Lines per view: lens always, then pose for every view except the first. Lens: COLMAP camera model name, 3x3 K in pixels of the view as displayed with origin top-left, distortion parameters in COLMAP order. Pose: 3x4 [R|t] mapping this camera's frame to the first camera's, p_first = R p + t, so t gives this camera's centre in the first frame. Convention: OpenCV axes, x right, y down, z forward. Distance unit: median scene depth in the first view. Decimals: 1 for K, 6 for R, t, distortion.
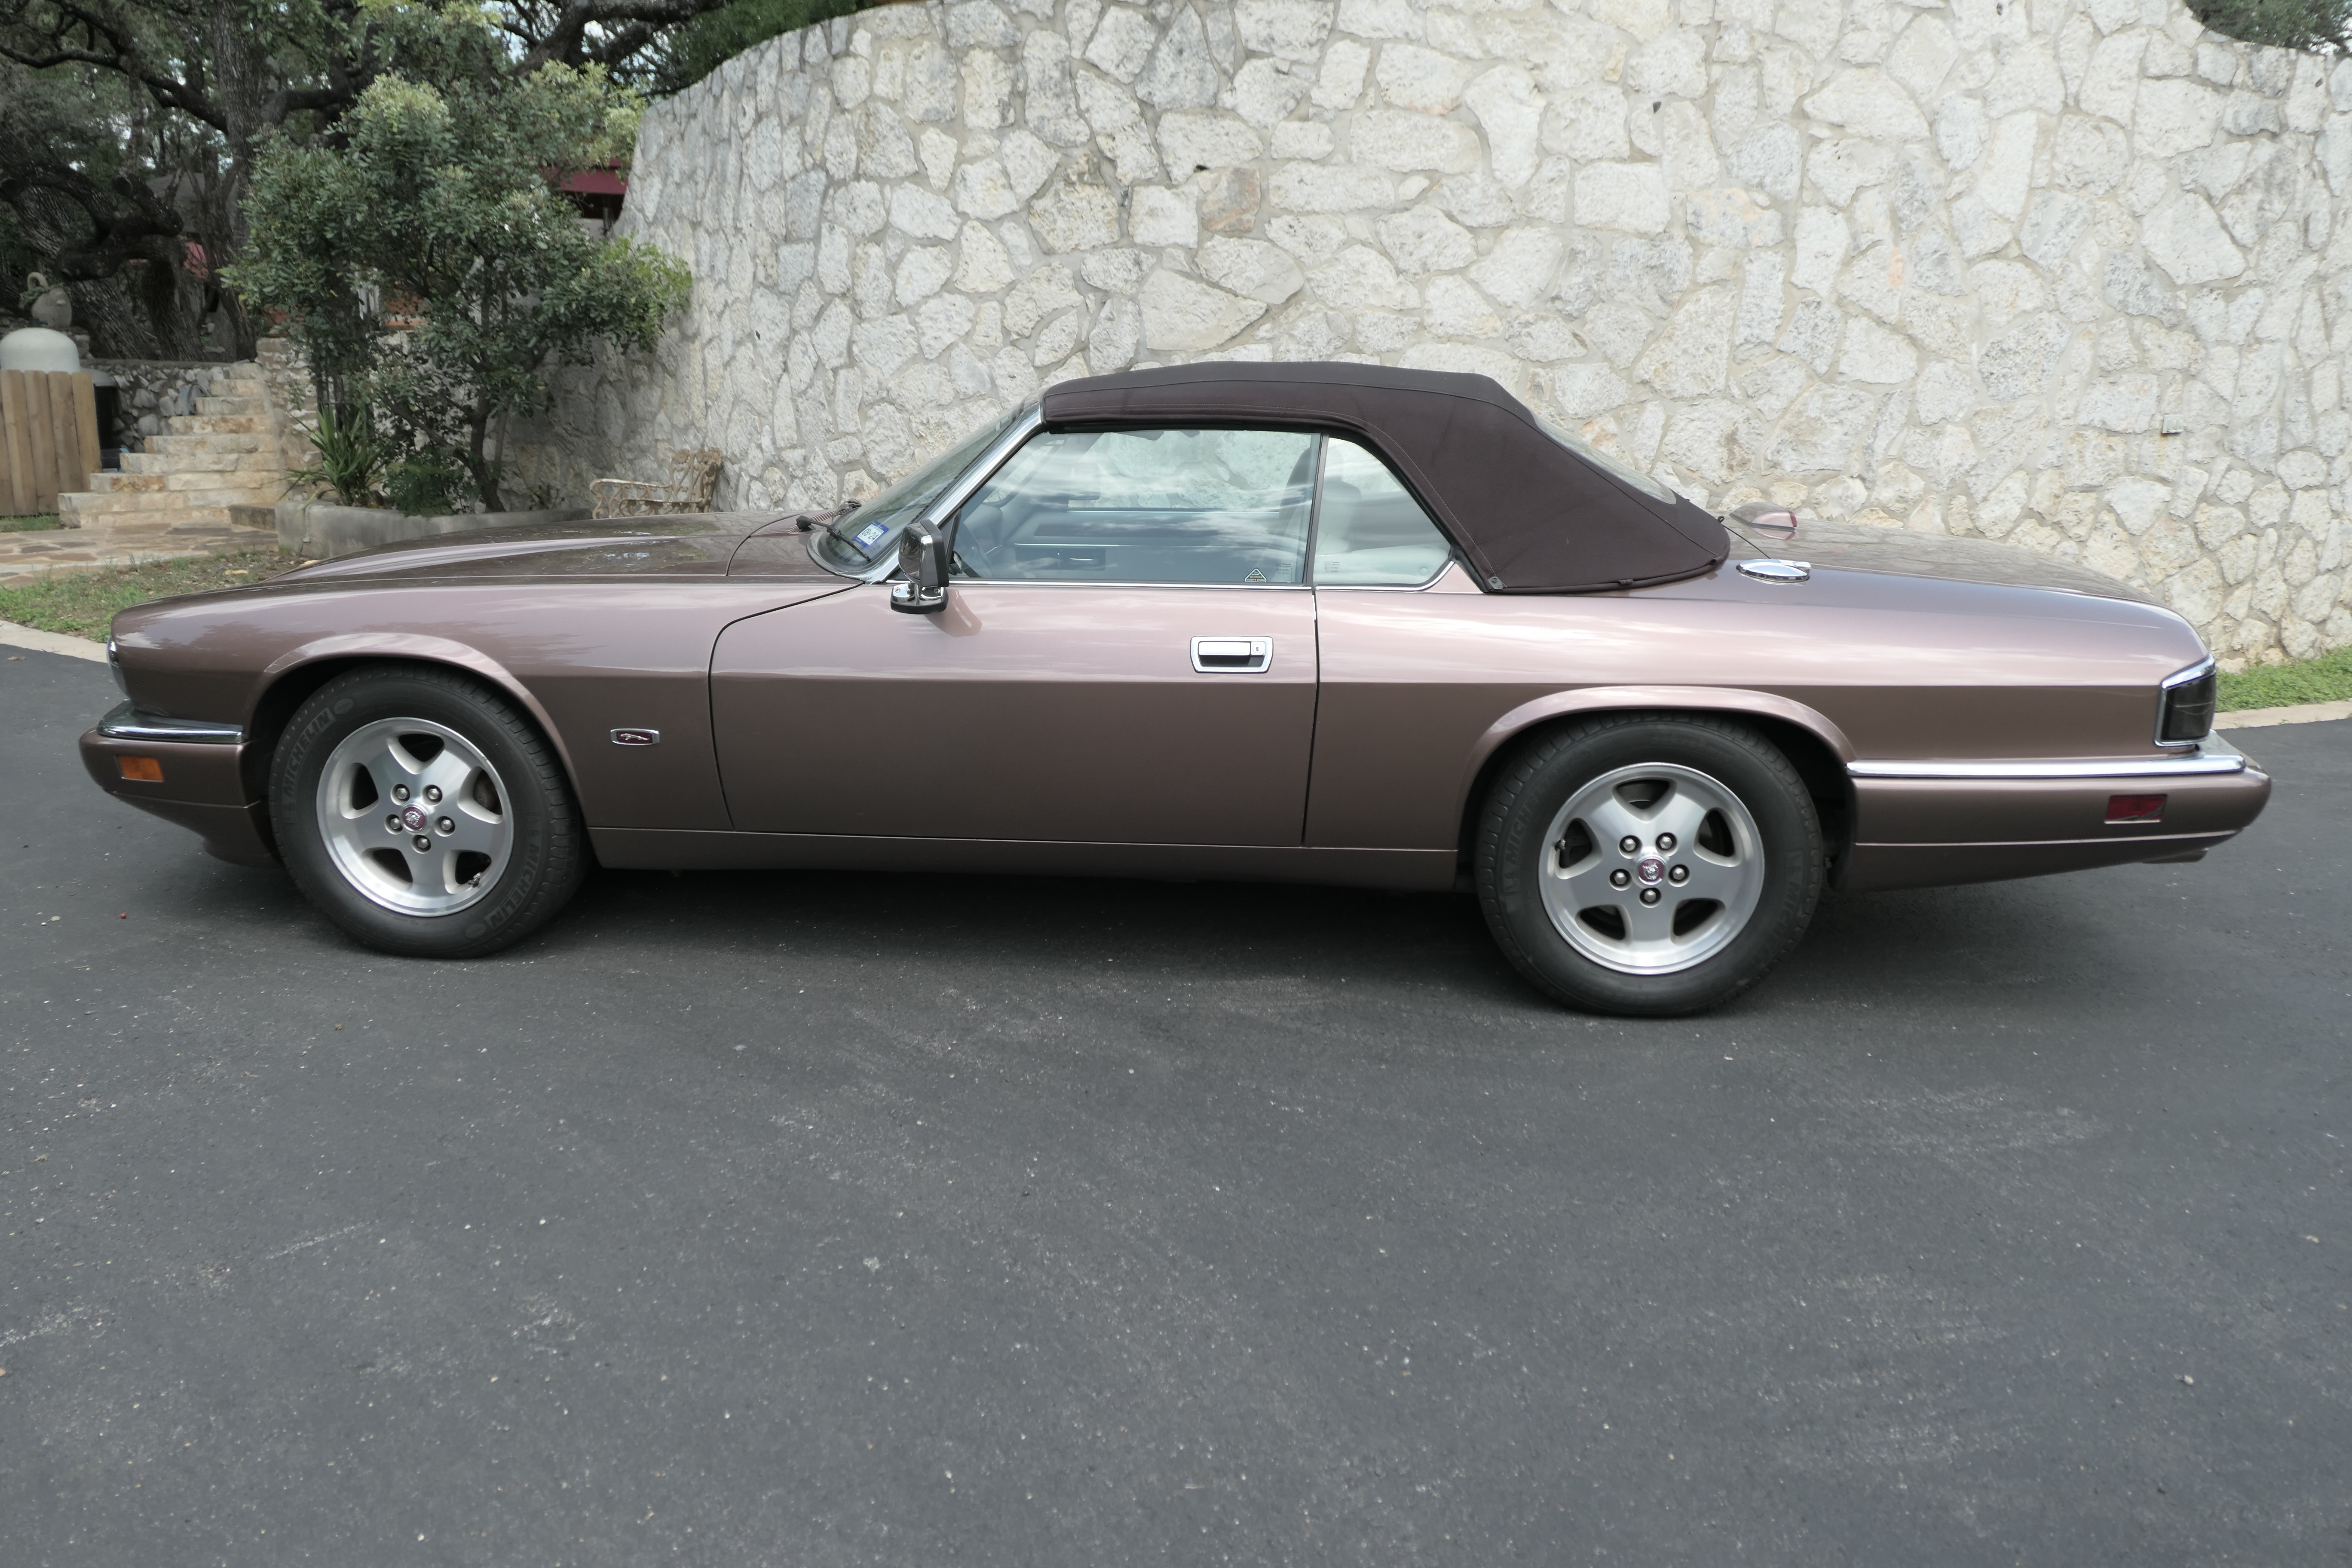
lens RADIAL K [[1732.0, 0, 1183.2], [0, 1732.0, 788.3], [0, 0, 1]] dist [0.004310, -0.013330]
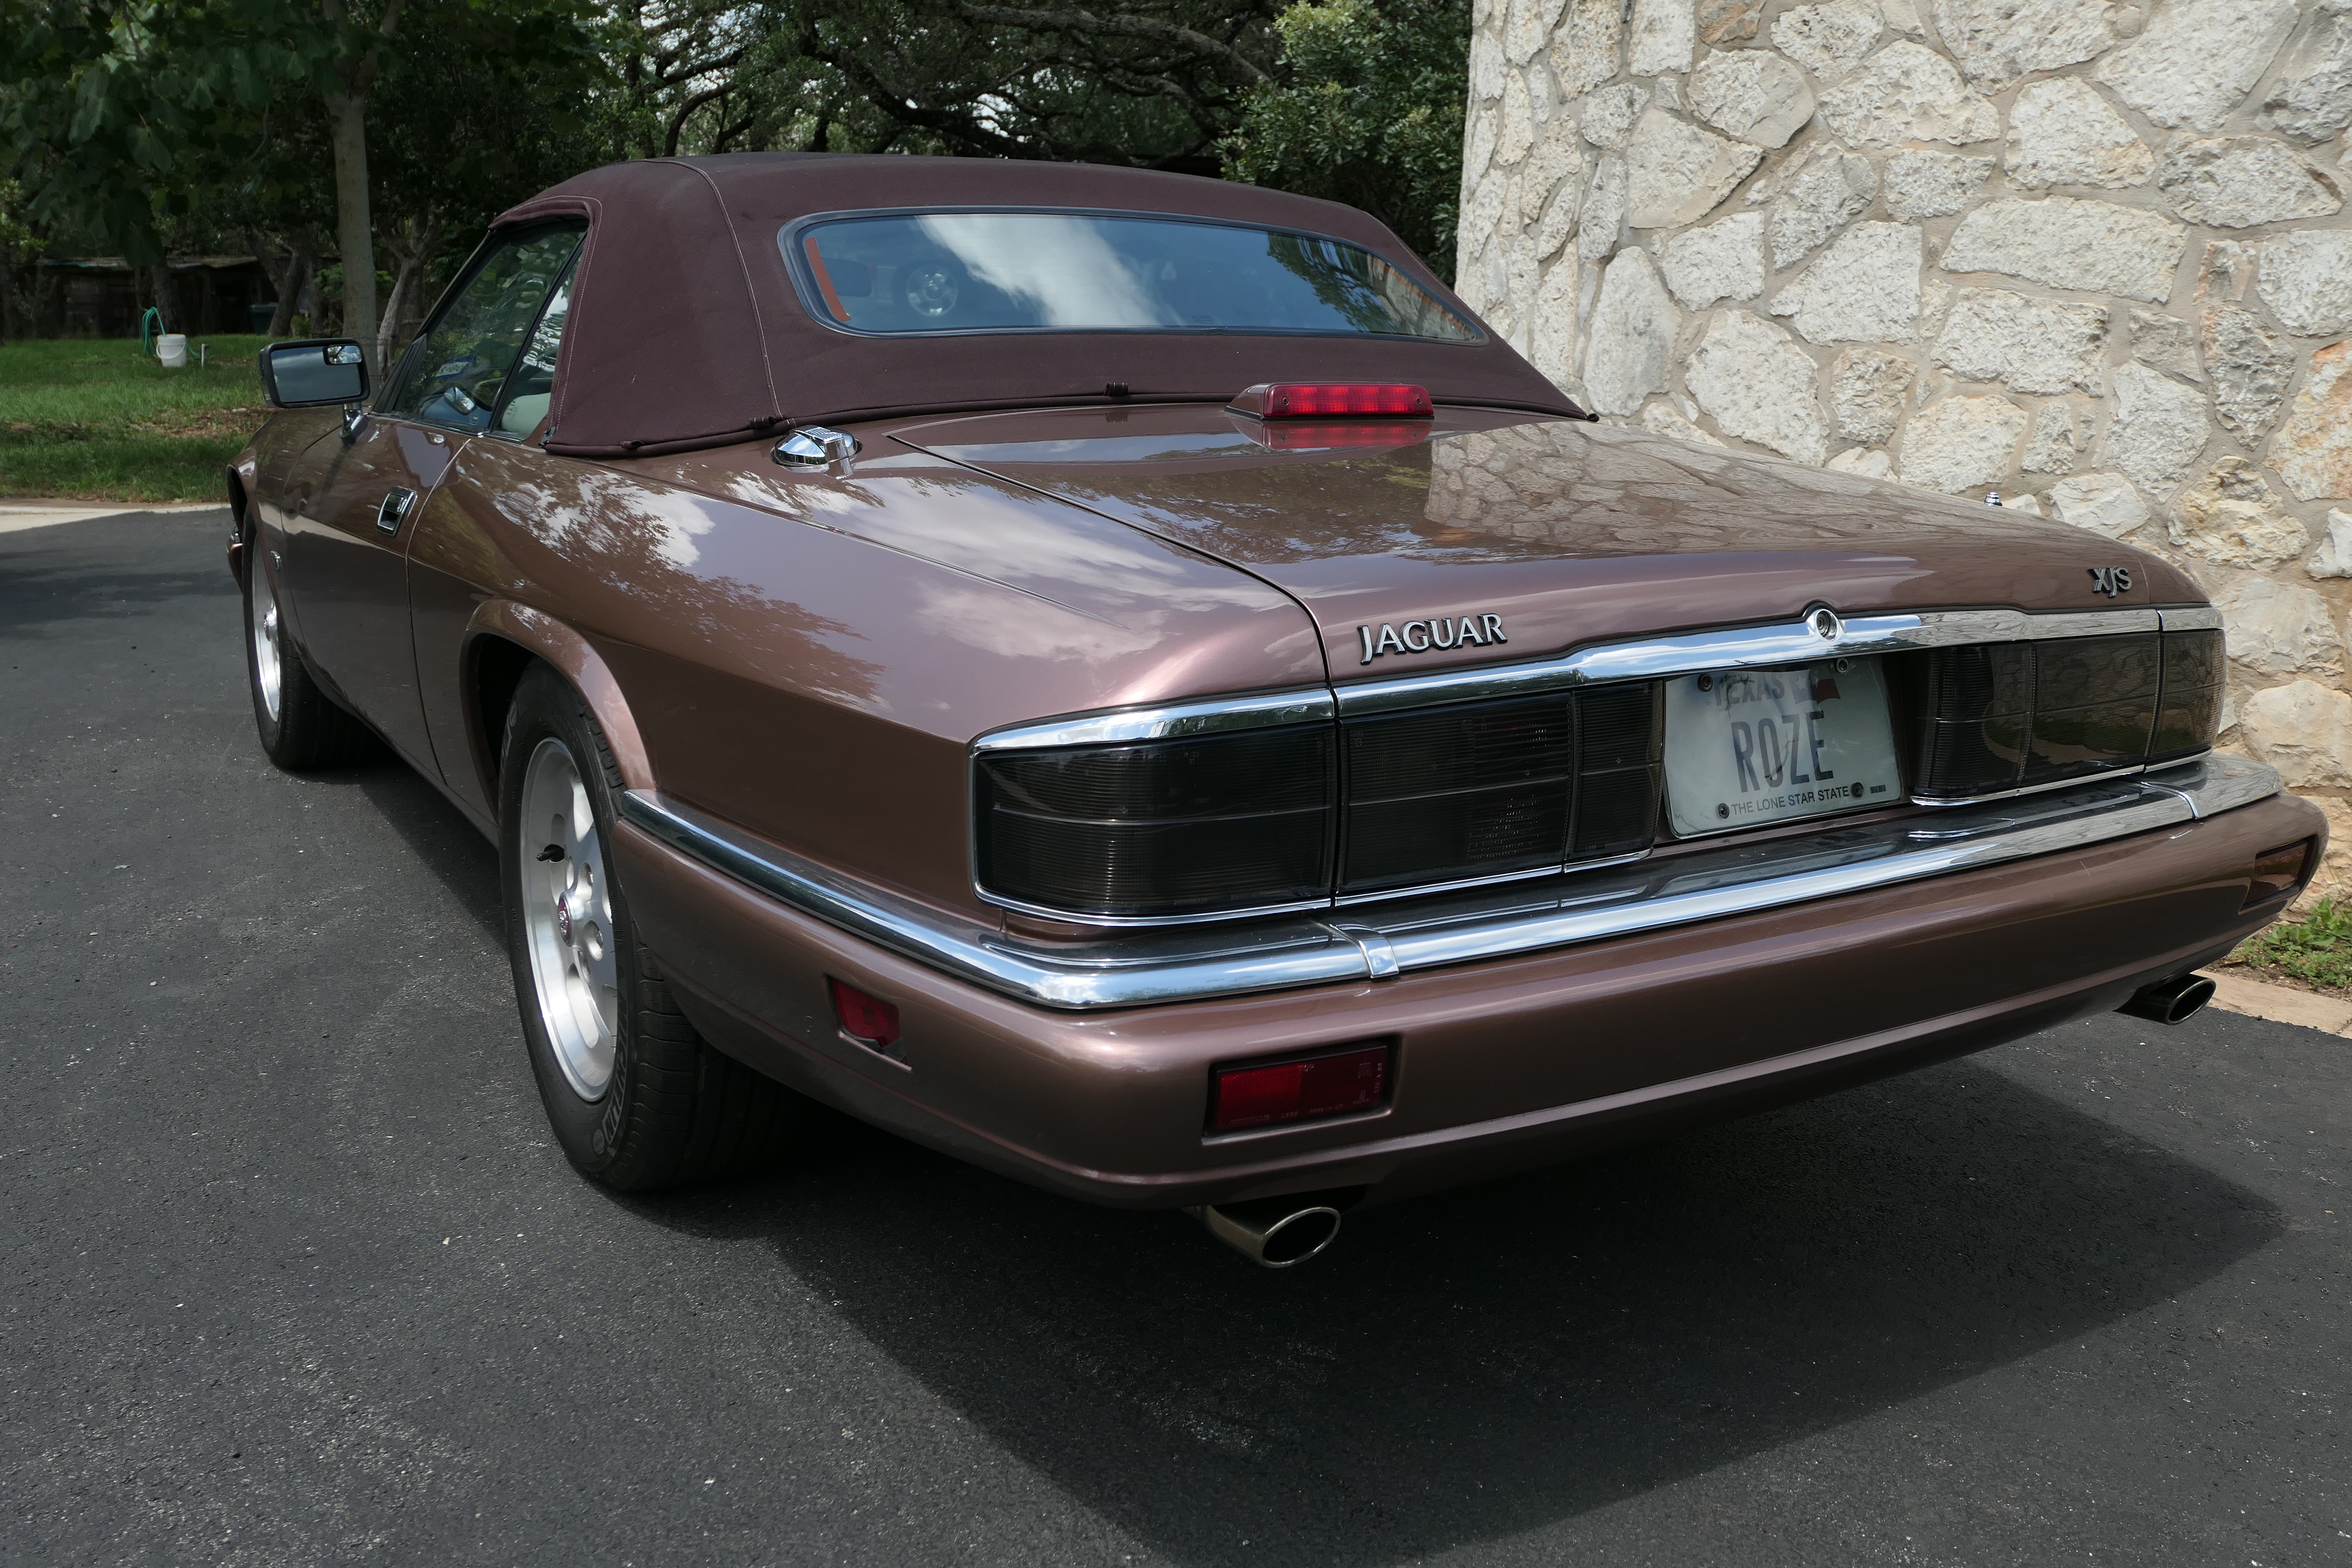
lens RADIAL K [[1982.1, 0, 1186.1], [0, 1982.1, 790.2], [0, 0, 1]] dist [-0.014449, -0.000507]
pose [[0.606196, 0.181938, -0.774225, 0.524283], [-0.212780, 0.975097, 0.062541, -0.049018], [0.766323, 0.126828, 0.629813, 0.406664]]
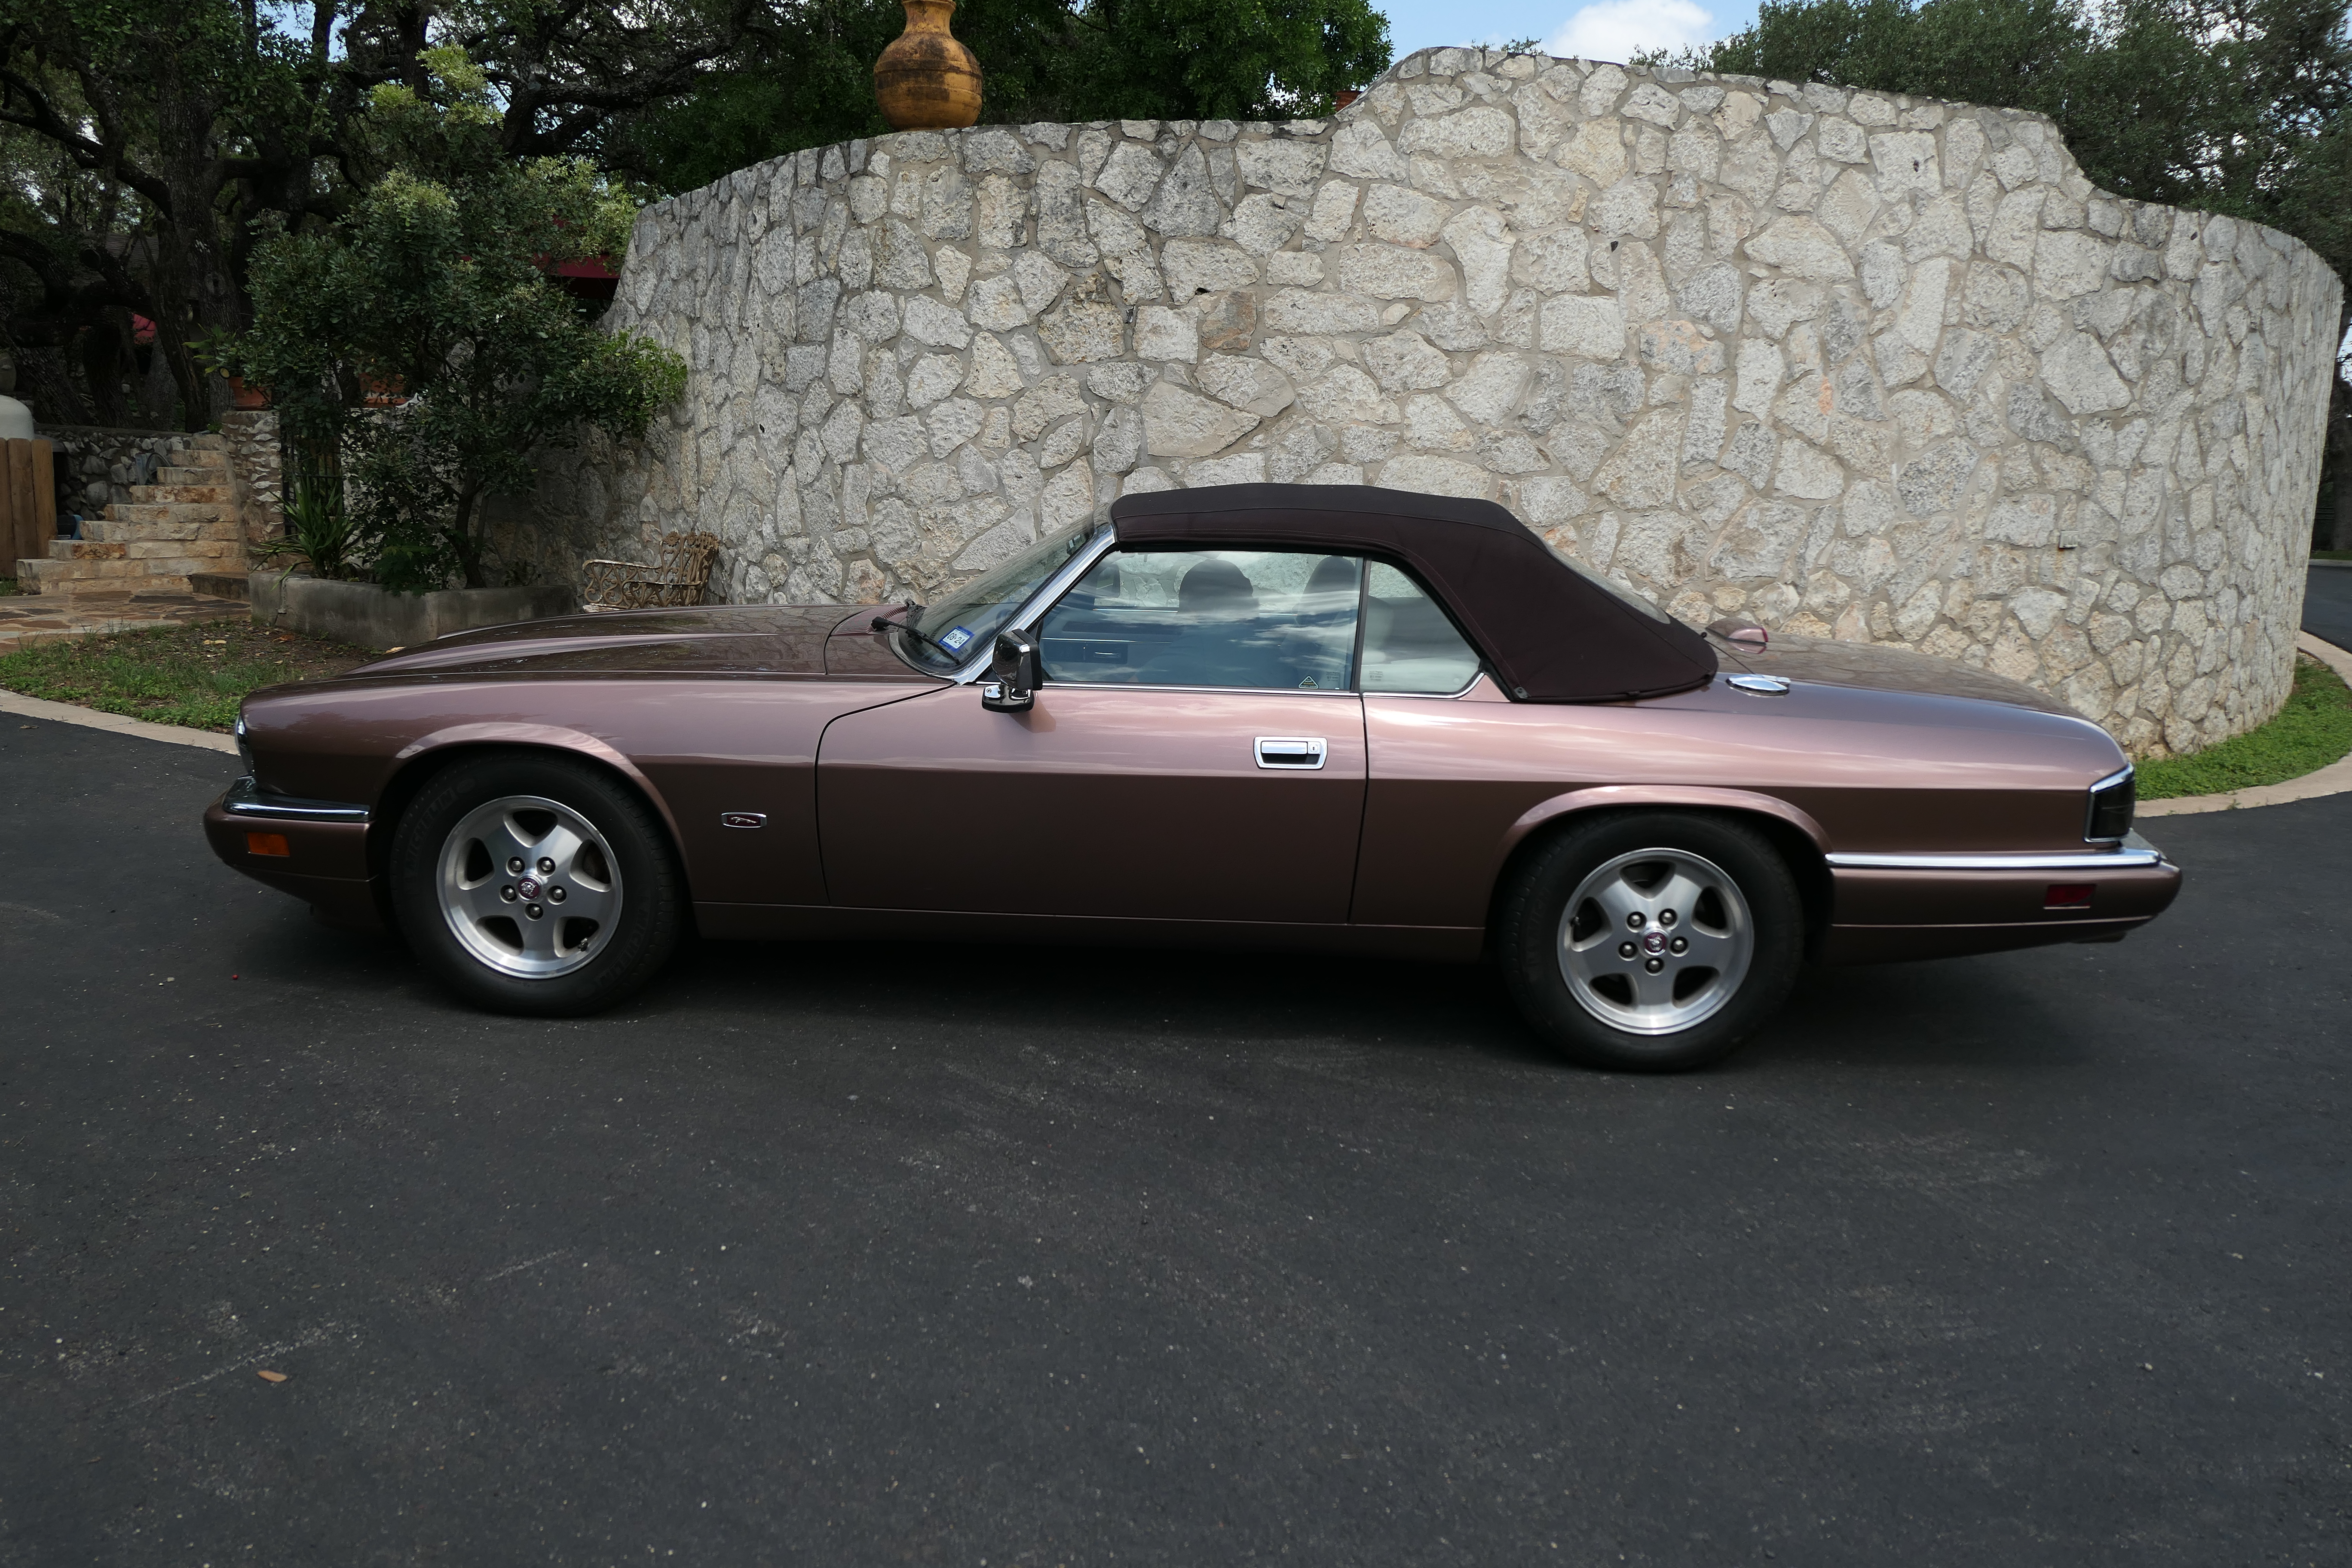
lens RADIAL K [[1732.0, 0, 1179.4], [0, 1732.0, 798.4], [0, 0, 1]] dist [0.004310, -0.013330]
pose [[0.998244, 0.010640, 0.058273, -0.062339], [-0.008511, 0.999291, -0.036670, -0.001292], [-0.058622, 0.036110, 0.997627, -0.066248]]
